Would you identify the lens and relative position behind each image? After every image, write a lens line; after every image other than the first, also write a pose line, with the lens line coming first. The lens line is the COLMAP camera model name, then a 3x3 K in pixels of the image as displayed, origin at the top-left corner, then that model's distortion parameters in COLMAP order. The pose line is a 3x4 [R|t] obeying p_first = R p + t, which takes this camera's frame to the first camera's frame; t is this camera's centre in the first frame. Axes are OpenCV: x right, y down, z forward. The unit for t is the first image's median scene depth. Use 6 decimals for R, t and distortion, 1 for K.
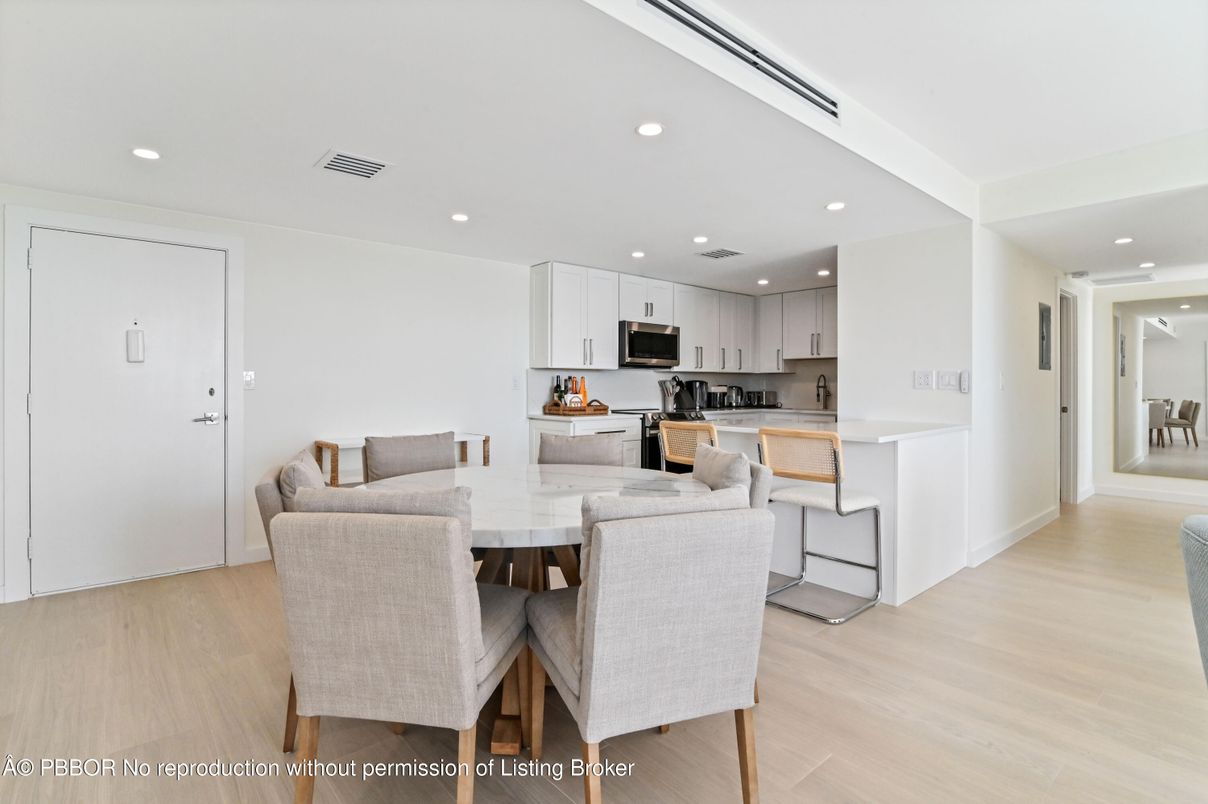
lens RADIAL K [[587.8, 0, 603.4], [0, 587.8, 379.2], [0, 0, 1]] dist [-0.067915, -0.000042]
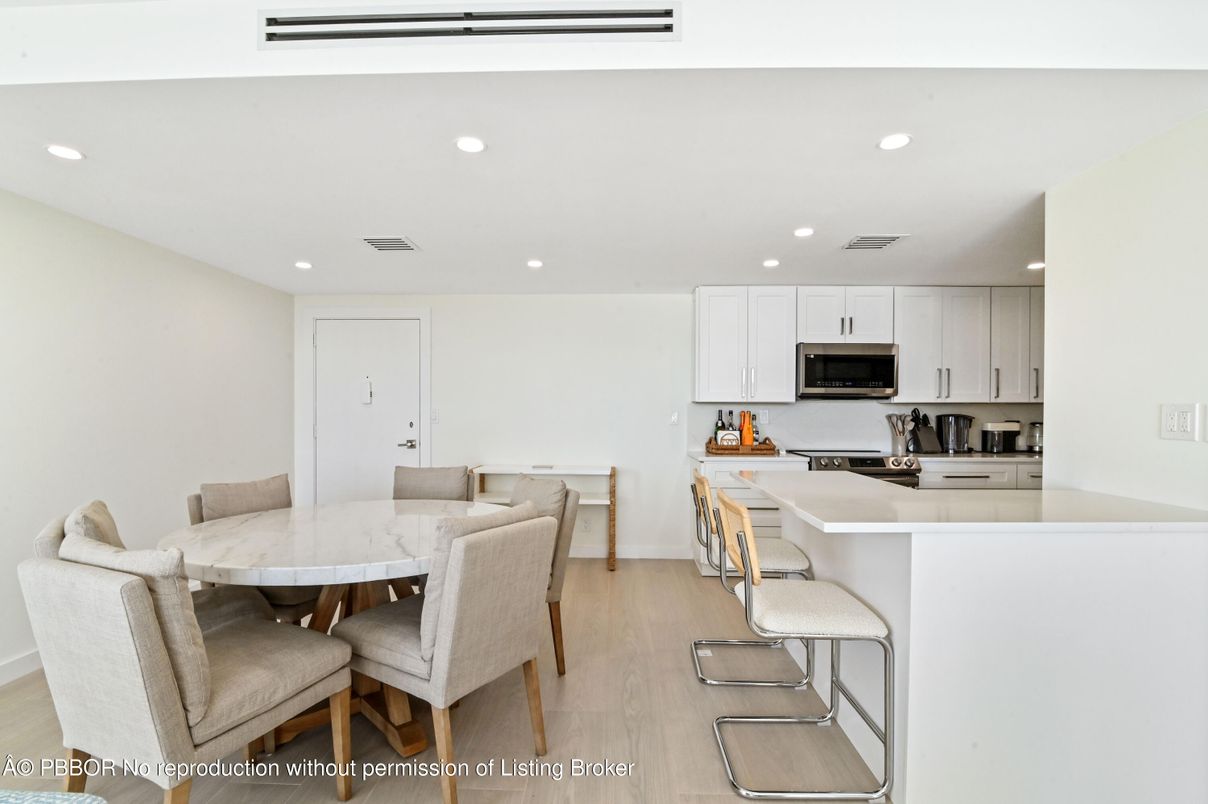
lens RADIAL K [[571.6, 0, 604.0], [0, 571.6, 402.0], [0, 0, 1]] dist [-0.047569, -0.000098]
pose [[0.727143, -0.013171, -0.686360, 0.362845], [0.004955, 0.999891, -0.013939, -0.006225], [0.686469, 0.006735, 0.727128, 0.215551]]
